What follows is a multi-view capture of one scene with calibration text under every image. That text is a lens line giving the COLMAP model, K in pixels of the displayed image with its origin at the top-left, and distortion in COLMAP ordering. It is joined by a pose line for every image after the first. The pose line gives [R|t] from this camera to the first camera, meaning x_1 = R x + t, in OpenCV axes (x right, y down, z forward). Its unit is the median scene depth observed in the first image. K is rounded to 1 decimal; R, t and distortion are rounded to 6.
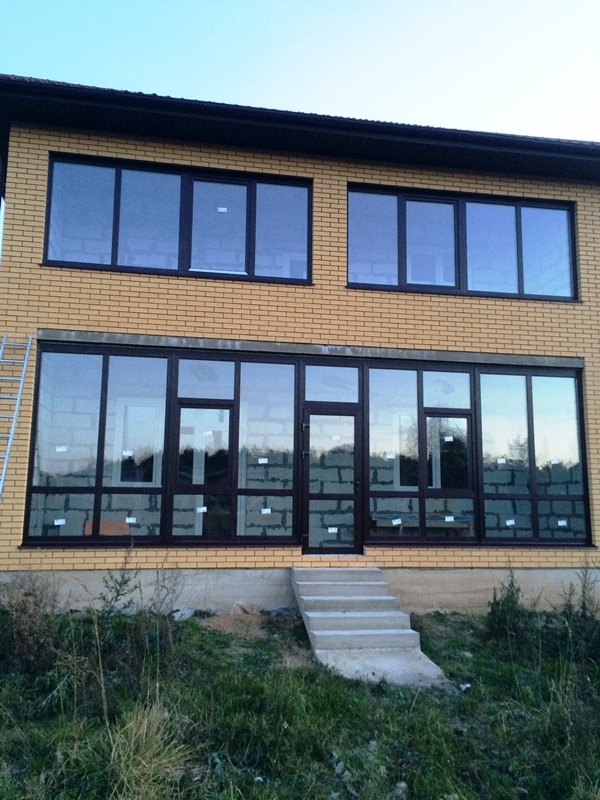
lens RADIAL K [[685.3, 0, 297.9], [0, 685.3, 401.1], [0, 0, 1]] dist [0.075207, -0.081469]
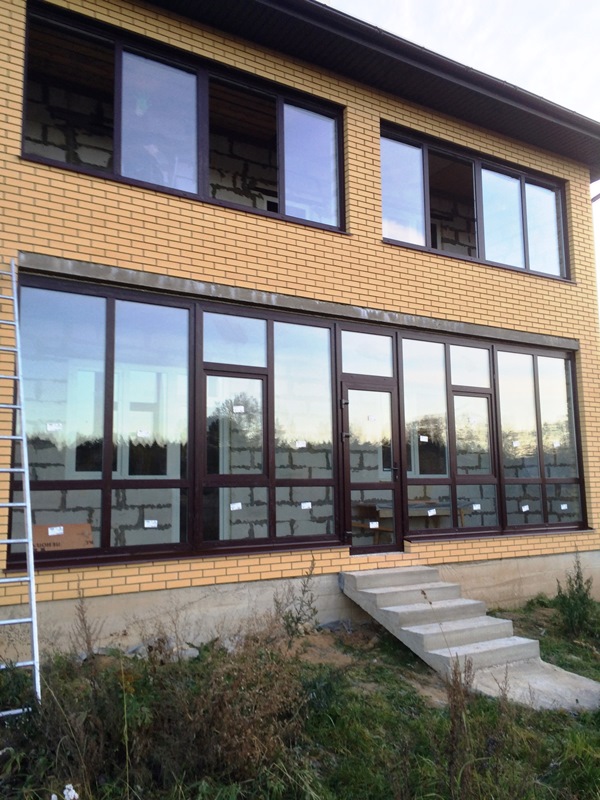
lens RADIAL K [[685.3, 0, 300.8], [0, 685.3, 402.6], [0, 0, 1]] dist [0.075207, -0.081469]
pose [[0.928430, 0.022001, 0.370855, -0.346475], [-0.032665, 0.999213, 0.022497, 0.018963], [-0.370068, -0.033001, 0.928418, 0.240467]]
